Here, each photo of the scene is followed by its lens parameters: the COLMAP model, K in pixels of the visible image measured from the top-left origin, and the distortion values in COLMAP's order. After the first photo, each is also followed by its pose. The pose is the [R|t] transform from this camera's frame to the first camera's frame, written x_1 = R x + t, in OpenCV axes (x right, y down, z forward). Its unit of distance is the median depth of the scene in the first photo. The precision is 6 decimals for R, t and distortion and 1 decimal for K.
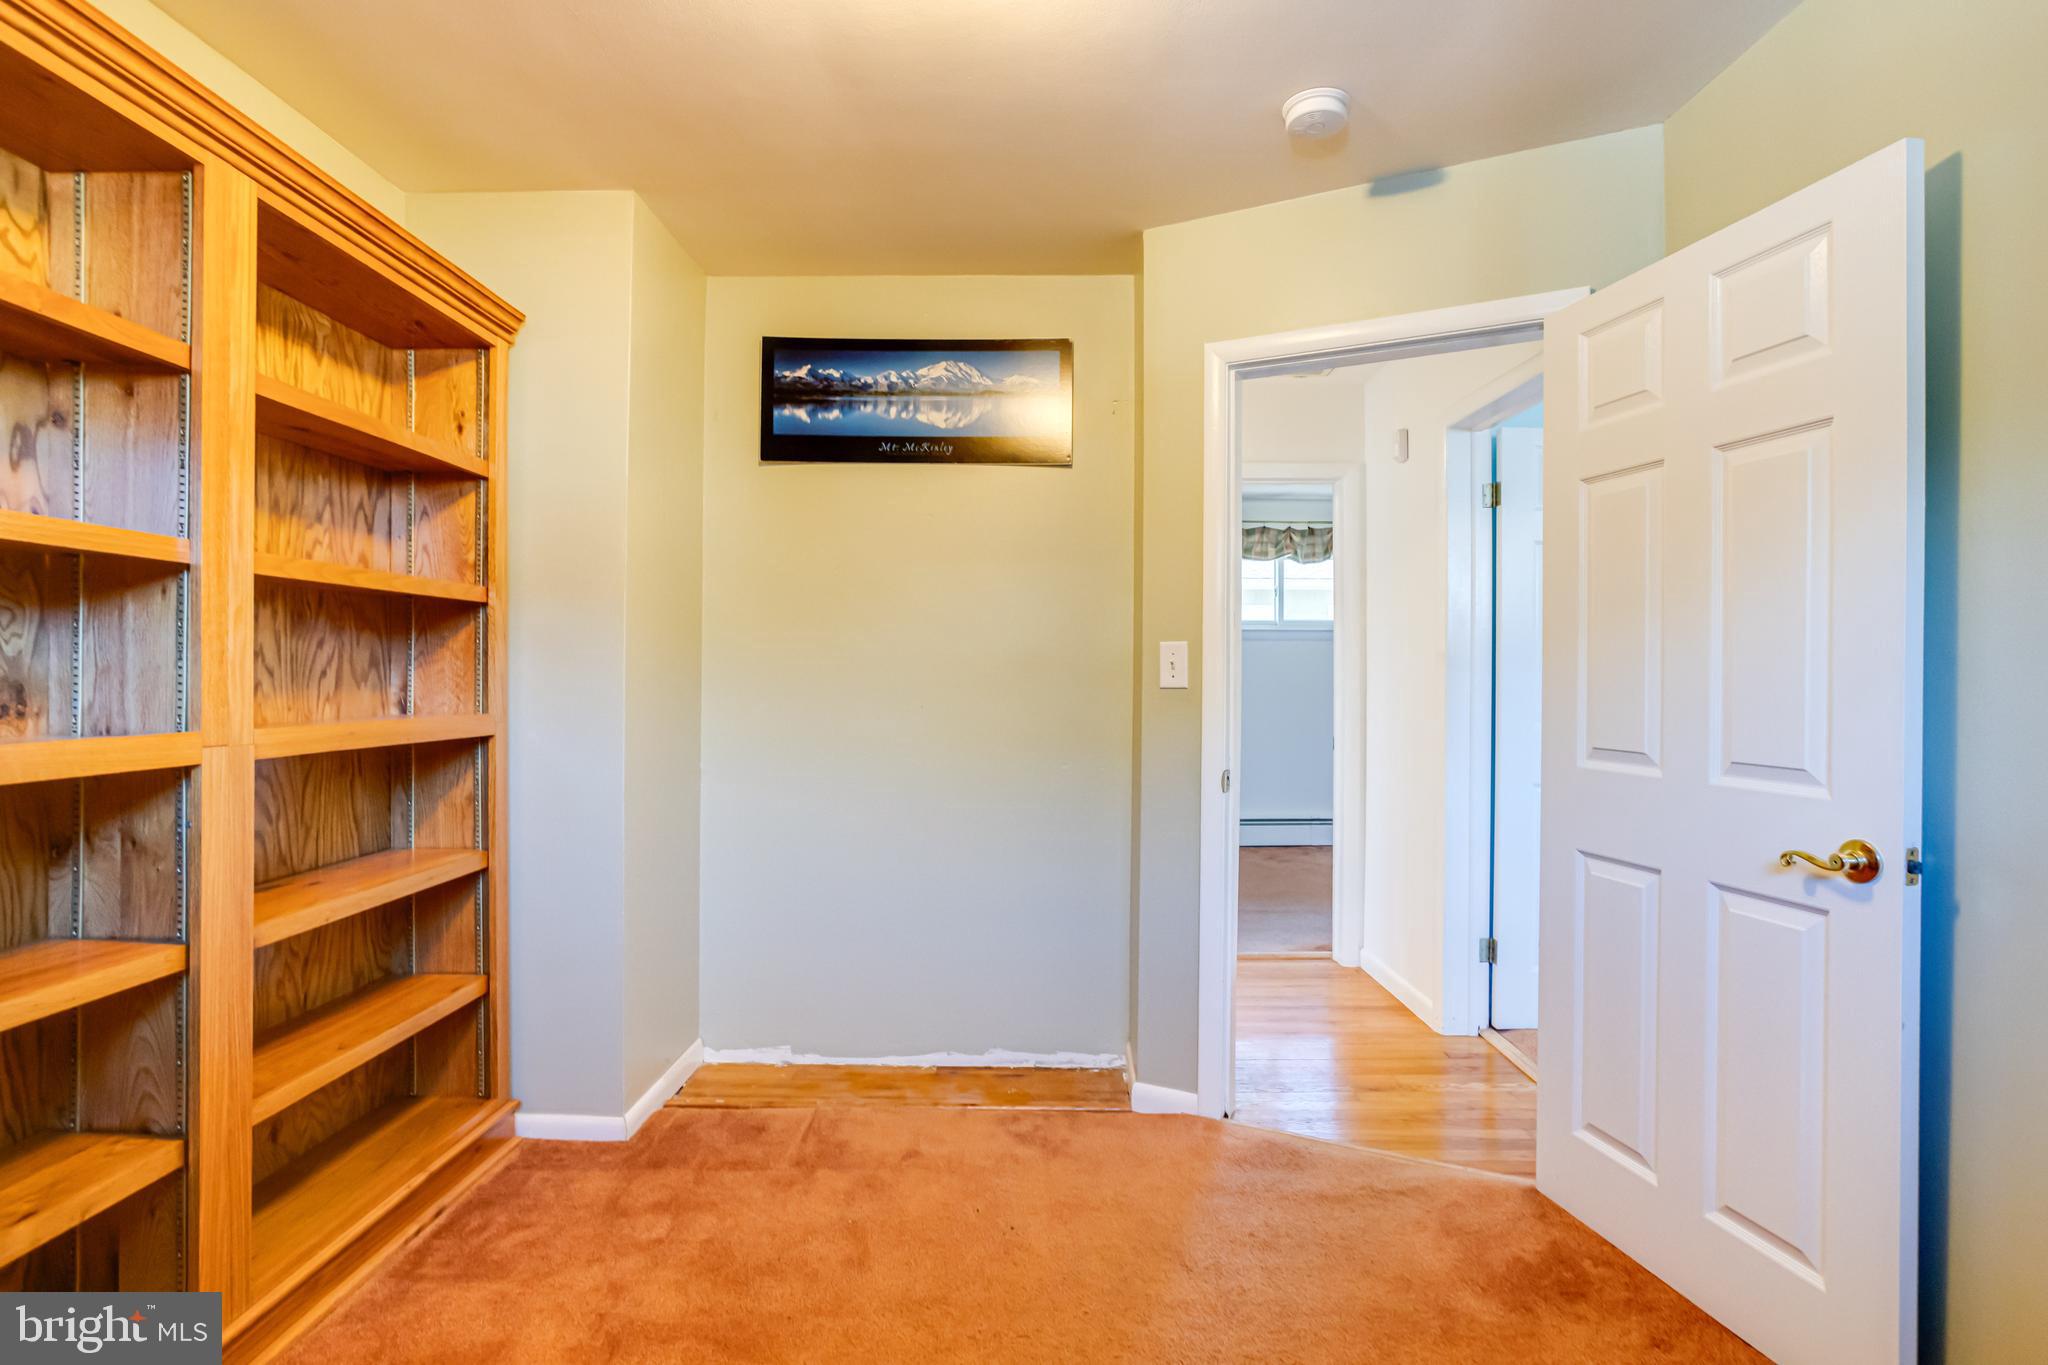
lens RADIAL K [[982.8, 0, 1025.6], [0, 982.8, 675.6], [0, 0, 1]] dist [-0.050522, 0.030723]
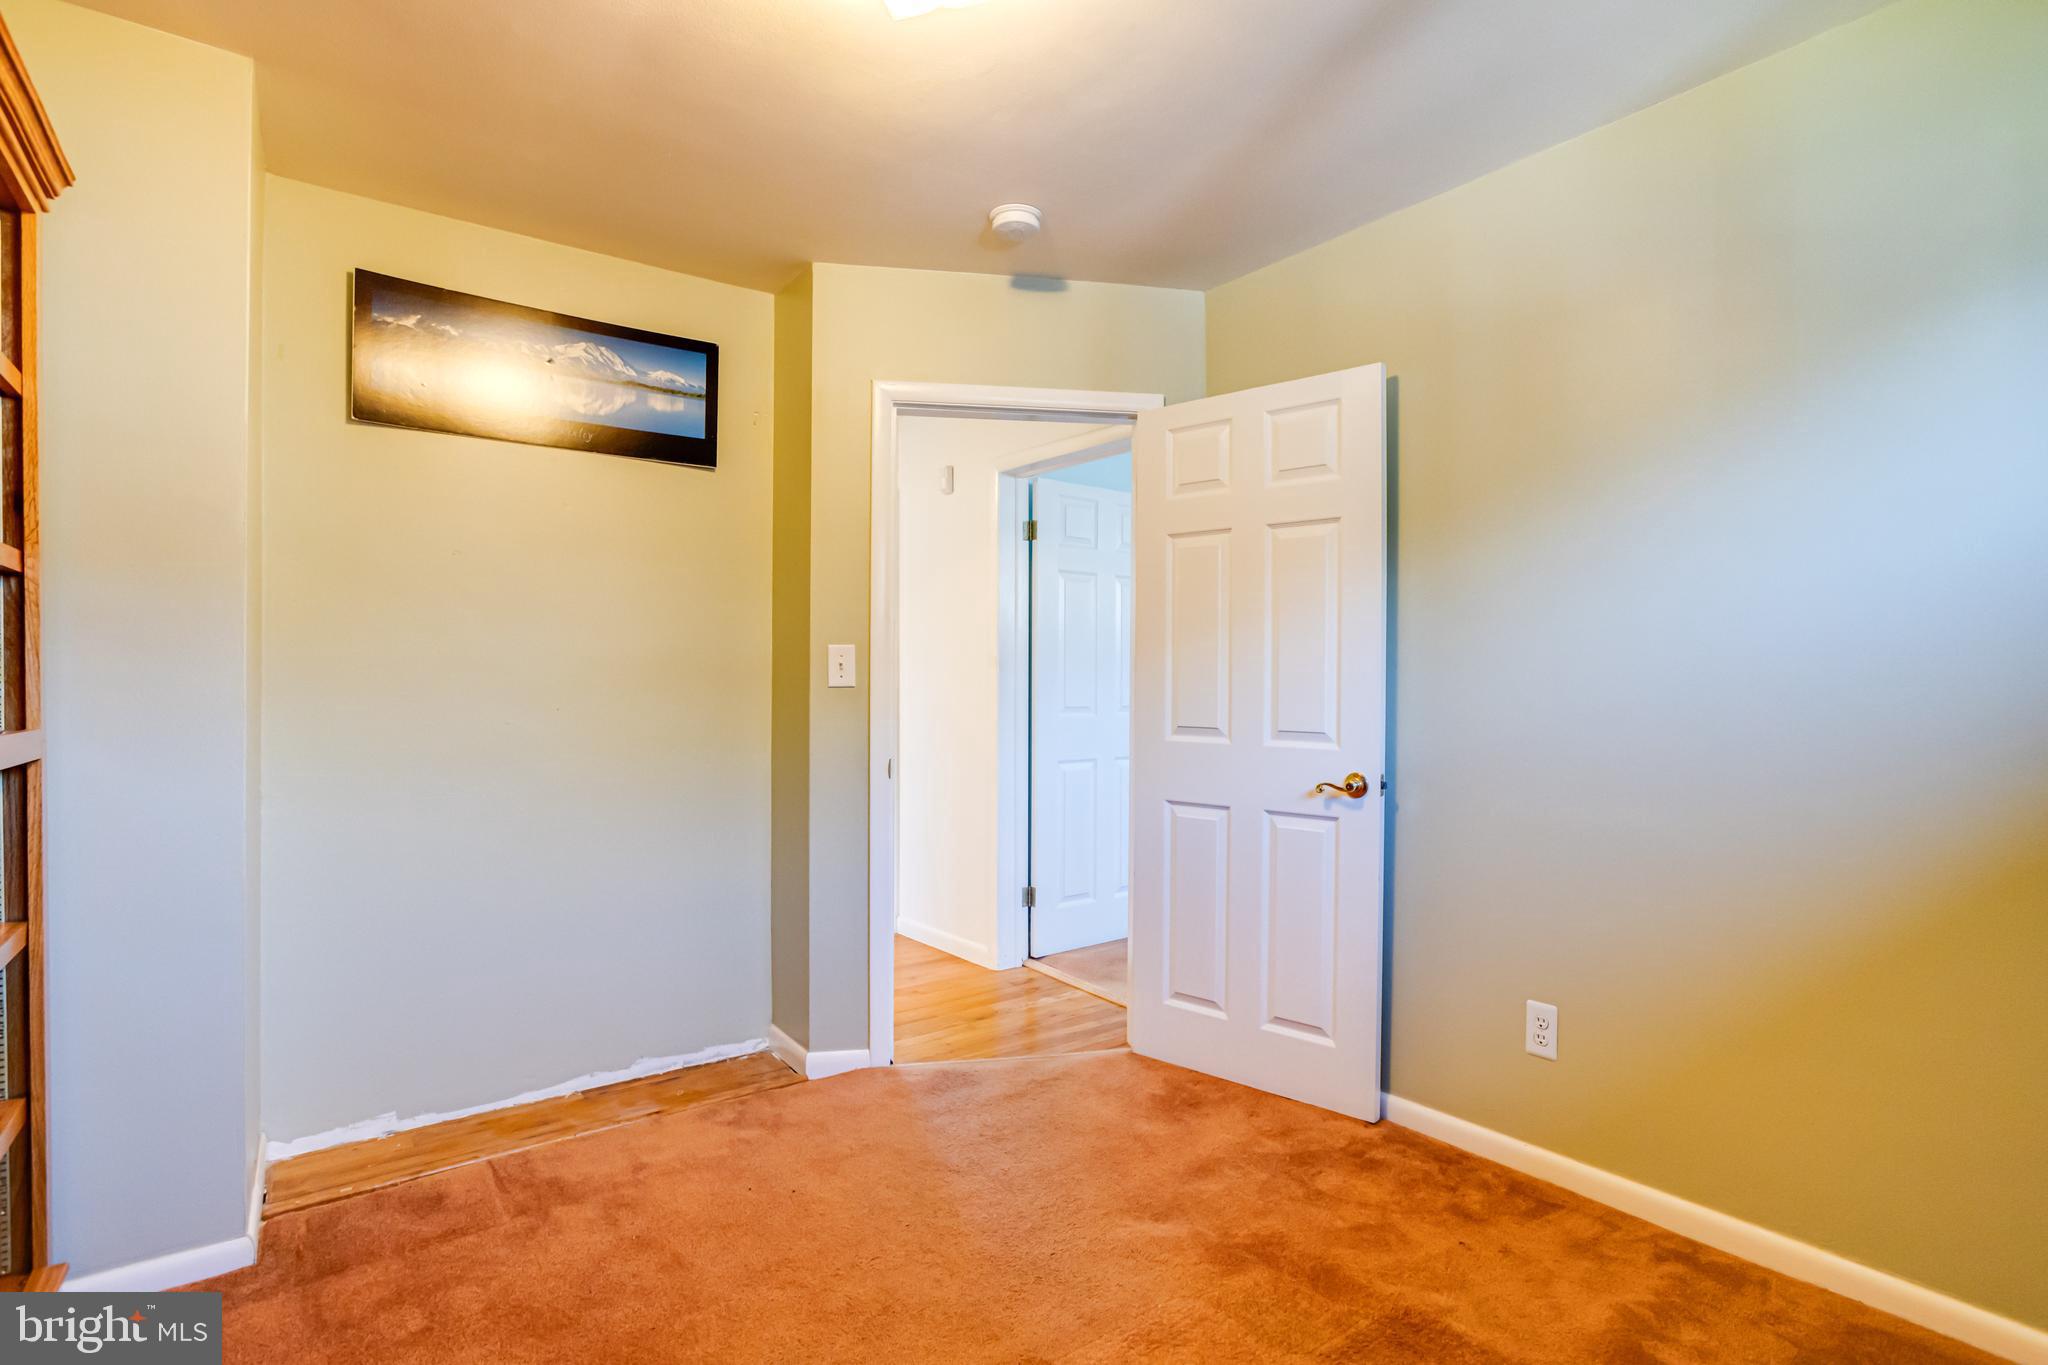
lens RADIAL K [[996.1, 0, 1024.0], [0, 996.1, 682.5], [0, 0, 1]] dist [-0.052564, 0.034503]
pose [[0.795961, -0.005155, 0.605326, -0.396715], [0.001729, 0.999979, 0.006242, 0.001193], [-0.605345, -0.003922, 0.795954, -0.013584]]
